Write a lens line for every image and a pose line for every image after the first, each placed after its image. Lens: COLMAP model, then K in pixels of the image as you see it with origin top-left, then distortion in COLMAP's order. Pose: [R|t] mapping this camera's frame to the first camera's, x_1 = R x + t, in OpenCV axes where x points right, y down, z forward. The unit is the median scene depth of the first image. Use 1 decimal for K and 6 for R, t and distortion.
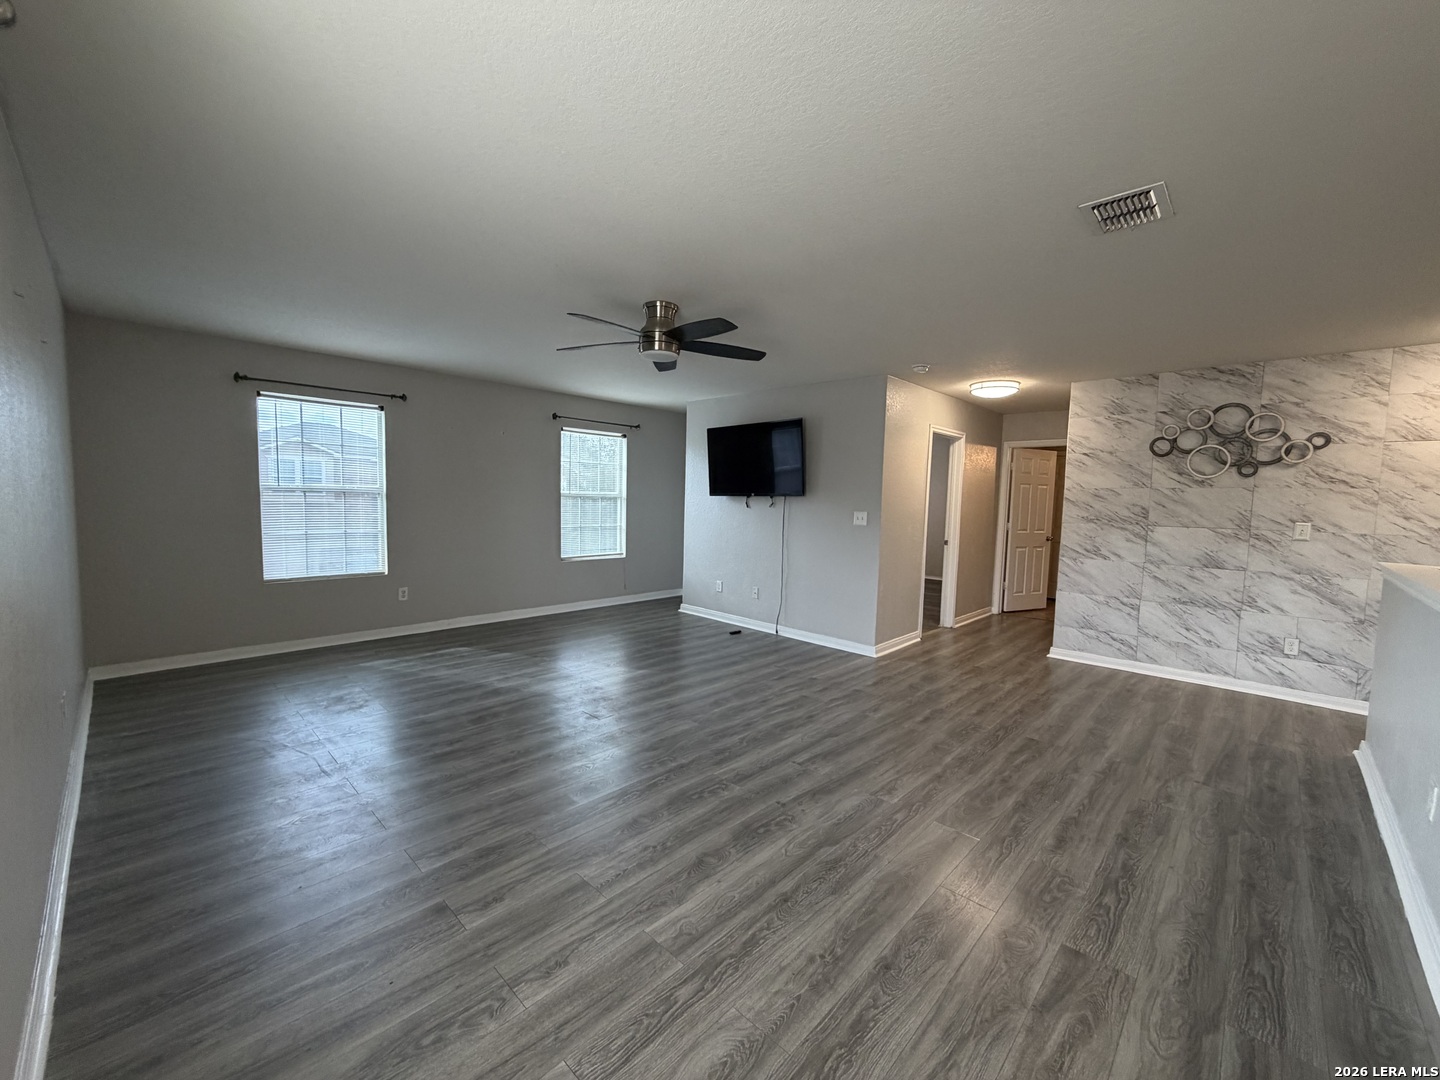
lens RADIAL K [[576.0, 0, 715.3], [0, 576.0, 539.3], [0, 0, 1]] dist [-0.001057, 0.000390]
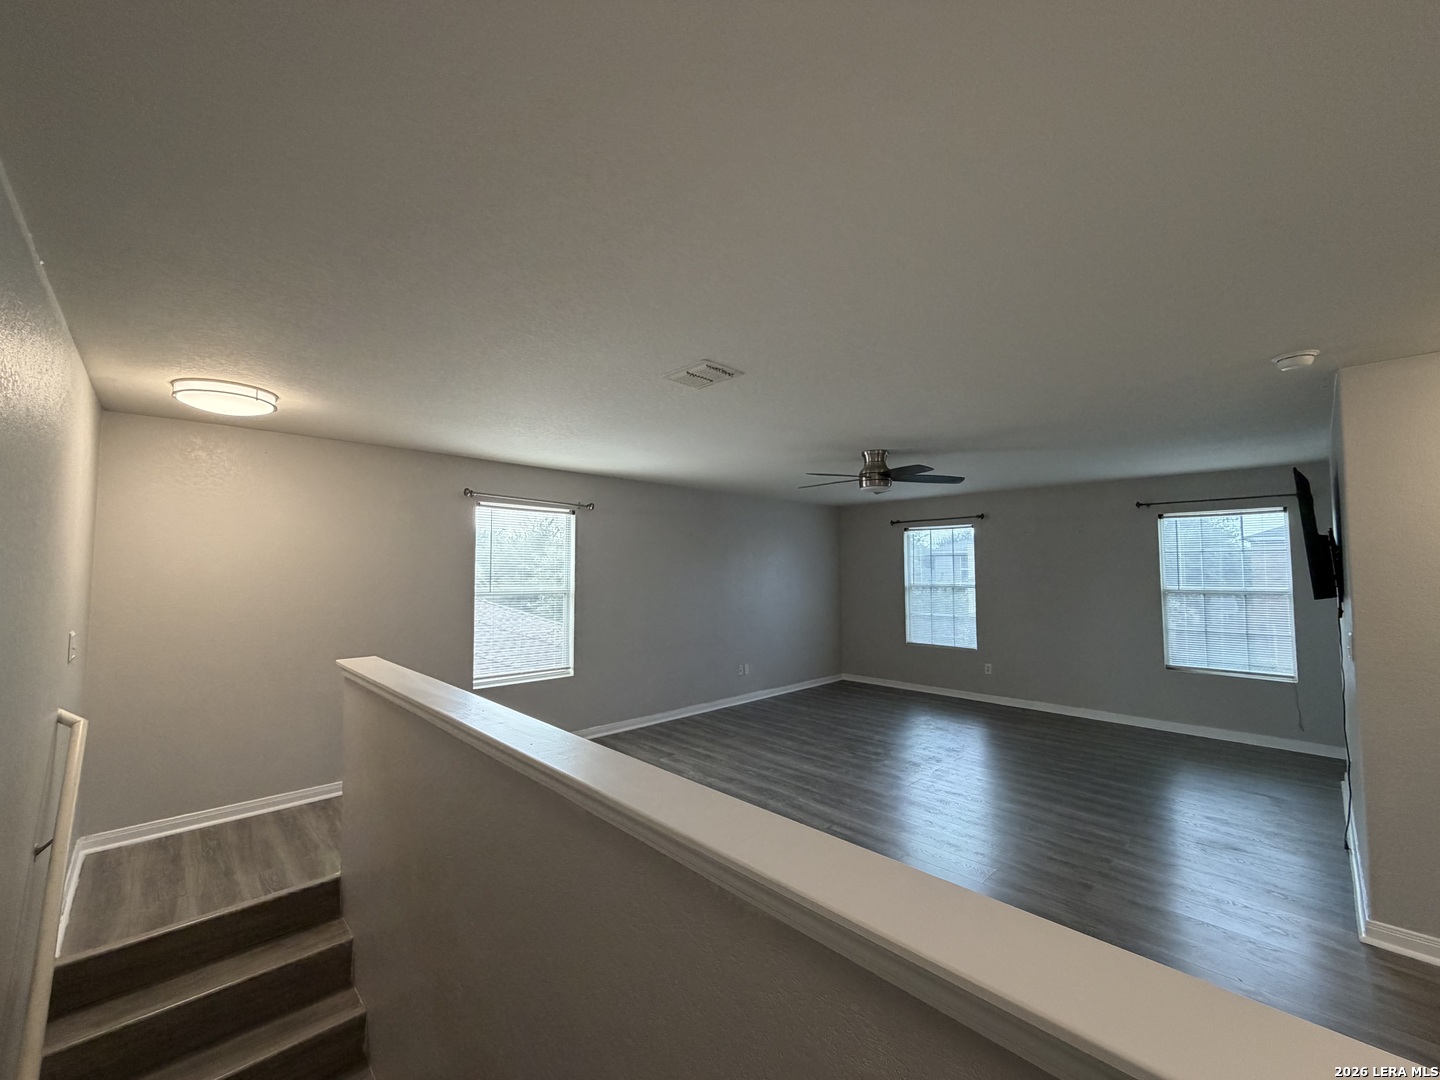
lens RADIAL K [[576.0, 0, 715.3], [0, 576.0, 539.3], [0, 0, 1]] dist [-0.001057, 0.000390]
pose [[-0.040844, -0.079662, -0.995985, 0.876430], [-0.076883, 0.994112, -0.076359, -0.052050], [0.996203, 0.073455, -0.046728, 0.509567]]
